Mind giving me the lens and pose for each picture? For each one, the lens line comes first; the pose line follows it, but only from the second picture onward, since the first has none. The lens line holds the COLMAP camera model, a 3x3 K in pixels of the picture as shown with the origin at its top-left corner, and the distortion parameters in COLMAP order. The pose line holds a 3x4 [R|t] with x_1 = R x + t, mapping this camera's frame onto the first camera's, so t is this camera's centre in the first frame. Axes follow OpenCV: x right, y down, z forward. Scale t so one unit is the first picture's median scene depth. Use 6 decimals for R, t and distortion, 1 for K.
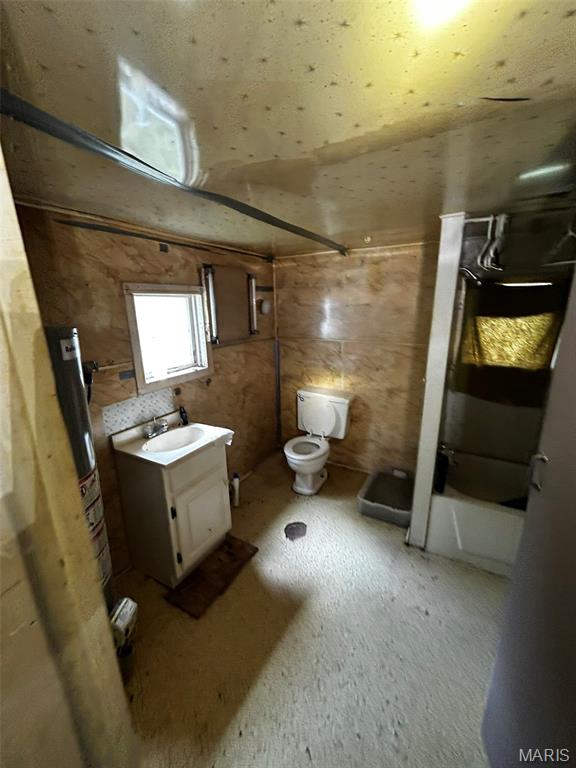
lens RADIAL K [[313.6, 0, 293.8], [0, 313.6, 386.0], [0, 0, 1]] dist [0.003178, -0.000789]
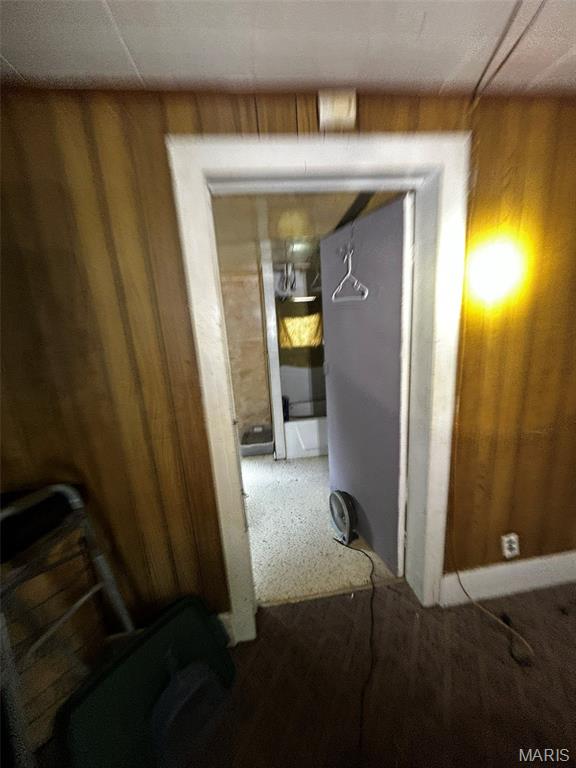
lens RADIAL K [[313.6, 0, 291.5], [0, 313.6, 384.5], [0, 0, 1]] dist [0.003178, -0.000789]
pose [[0.827896, -0.170793, 0.534245, -0.331768], [0.196700, 0.980426, 0.008615, 0.115119], [-0.525259, 0.097953, 0.845286, -0.396279]]
